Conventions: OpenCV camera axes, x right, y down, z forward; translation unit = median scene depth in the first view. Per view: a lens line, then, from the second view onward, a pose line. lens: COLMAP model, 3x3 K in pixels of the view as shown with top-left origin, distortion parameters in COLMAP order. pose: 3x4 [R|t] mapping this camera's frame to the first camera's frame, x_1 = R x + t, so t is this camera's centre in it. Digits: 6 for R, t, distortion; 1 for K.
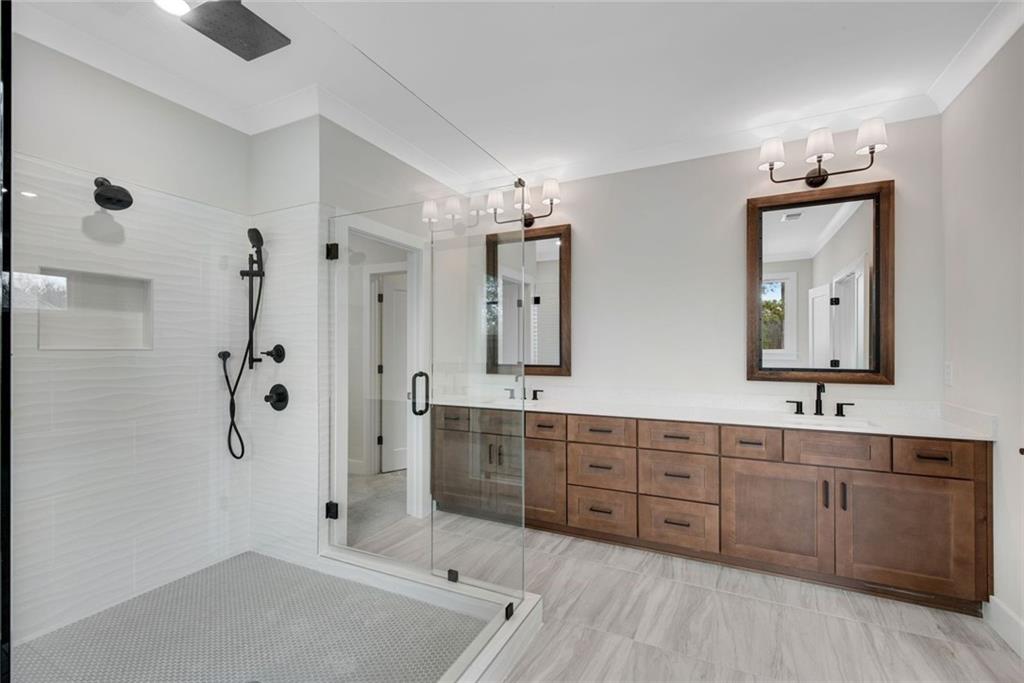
lens RADIAL K [[434.5, 0, 513.6], [0, 434.5, 347.5], [0, 0, 1]] dist [0.004554, -0.002463]
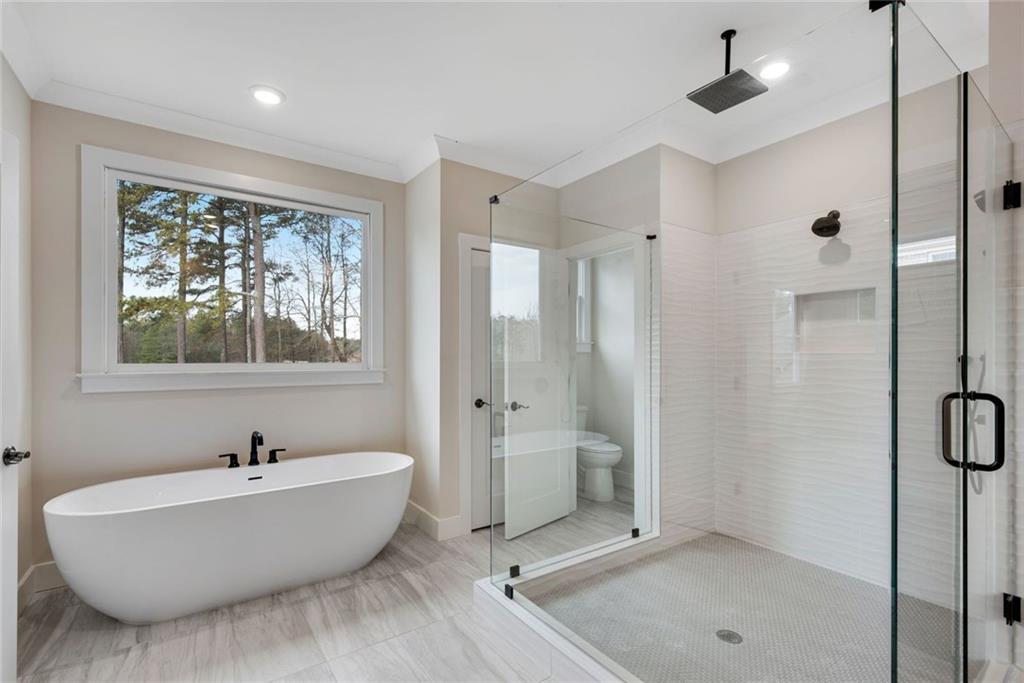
lens RADIAL K [[479.6, 0, 517.3], [0, 479.6, 356.5], [0, 0, 1]] dist [0.012948, 0.000528]
pose [[-0.472281, 0.001219, -0.881447, 0.512012], [0.003595, 0.999993, -0.000543, 0.008373], [0.881441, -0.003425, -0.472282, 0.682176]]
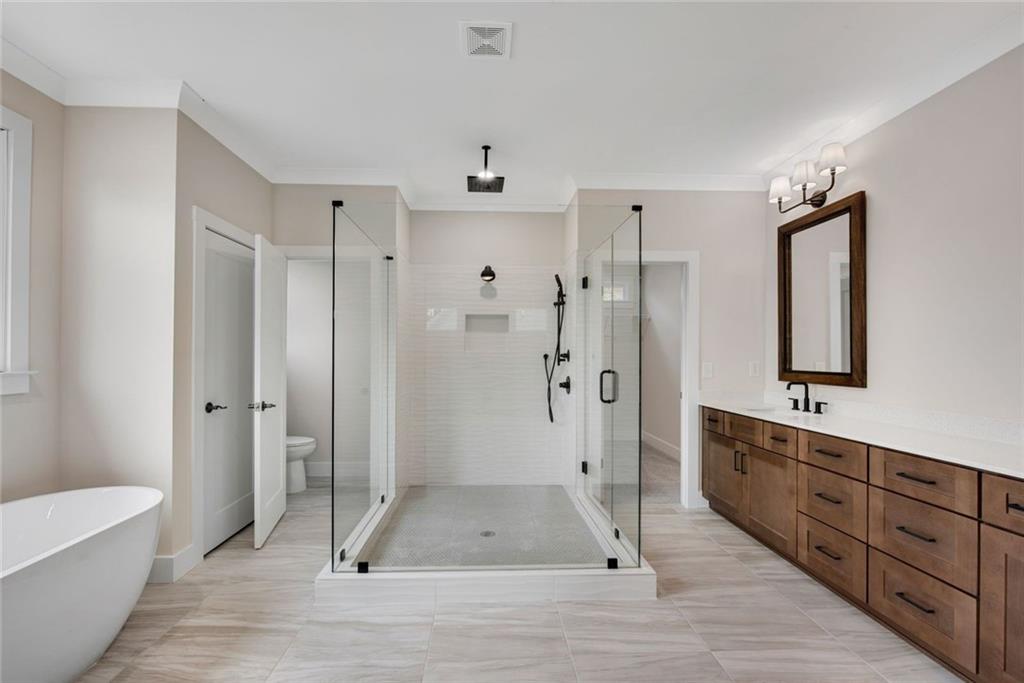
lens RADIAL K [[434.5, 0, 510.0], [0, 434.5, 350.6], [0, 0, 1]] dist [0.004554, -0.002463]
pose [[0.492225, -0.006226, -0.870446, 0.647934], [-0.000823, 0.999971, -0.007618, 0.008226], [0.870468, 0.004467, 0.492206, 0.094675]]
